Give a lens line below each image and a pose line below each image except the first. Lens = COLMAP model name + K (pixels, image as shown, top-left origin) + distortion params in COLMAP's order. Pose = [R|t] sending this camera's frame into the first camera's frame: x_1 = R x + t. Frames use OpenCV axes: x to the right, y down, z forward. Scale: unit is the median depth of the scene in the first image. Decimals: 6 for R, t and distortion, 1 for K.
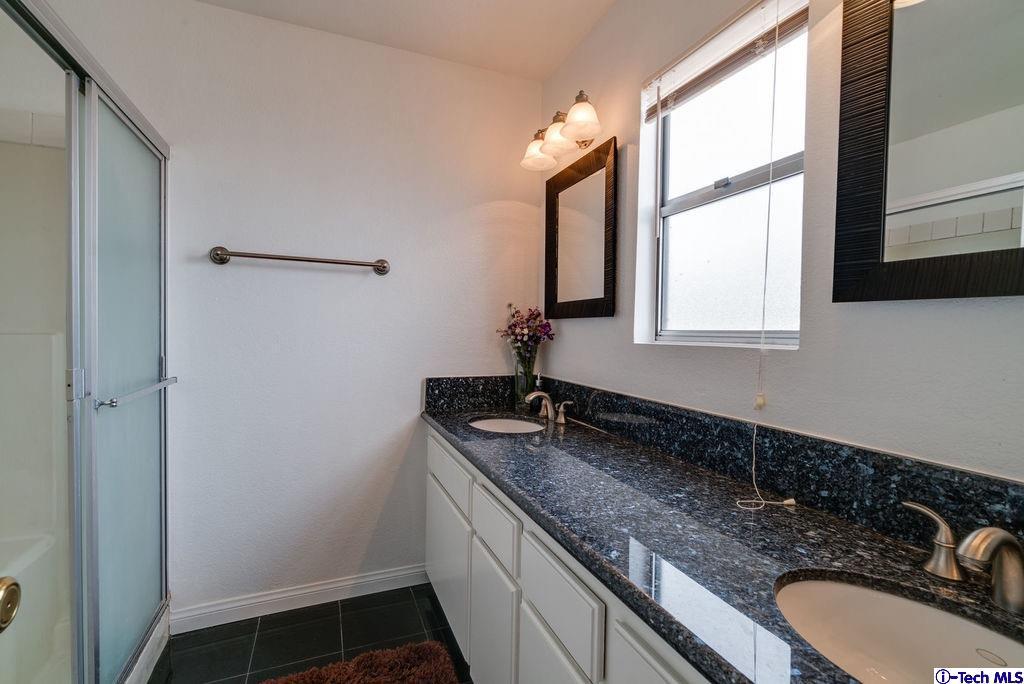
lens RADIAL K [[460.5, 0, 505.0], [0, 460.5, 338.2], [0, 0, 1]] dist [-0.002916, 0.000846]
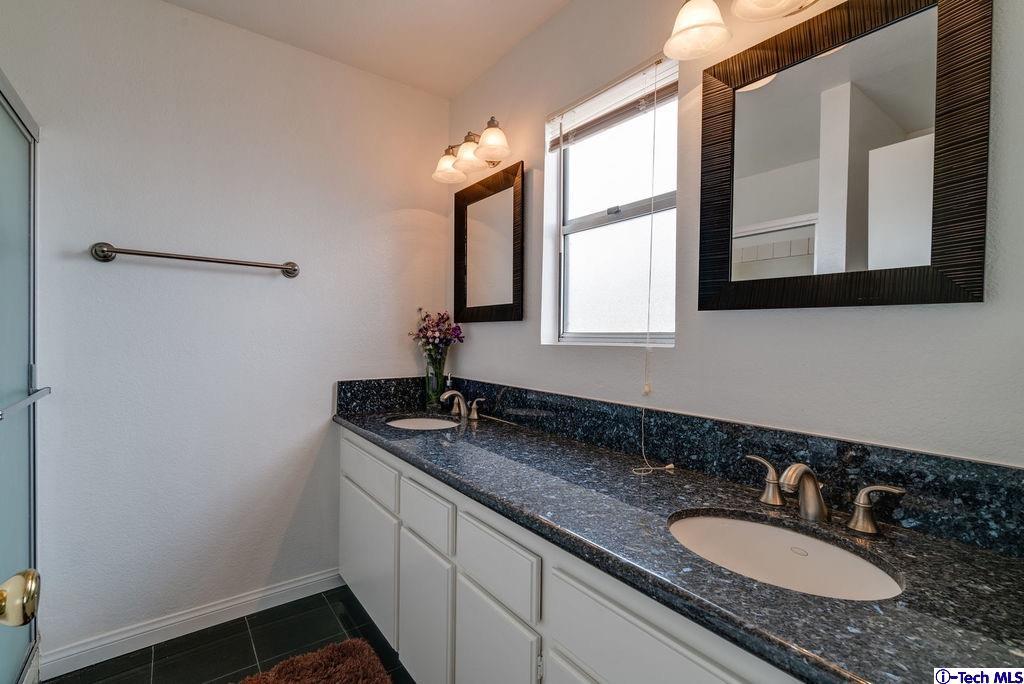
lens RADIAL K [[460.5, 0, 505.0], [0, 460.5, 338.2], [0, 0, 1]] dist [-0.002916, 0.000846]
pose [[0.969463, -0.006529, 0.245152, -0.084461], [0.008313, 0.999946, -0.006244, 0.002398], [-0.245098, 0.008091, 0.969465, -0.080692]]
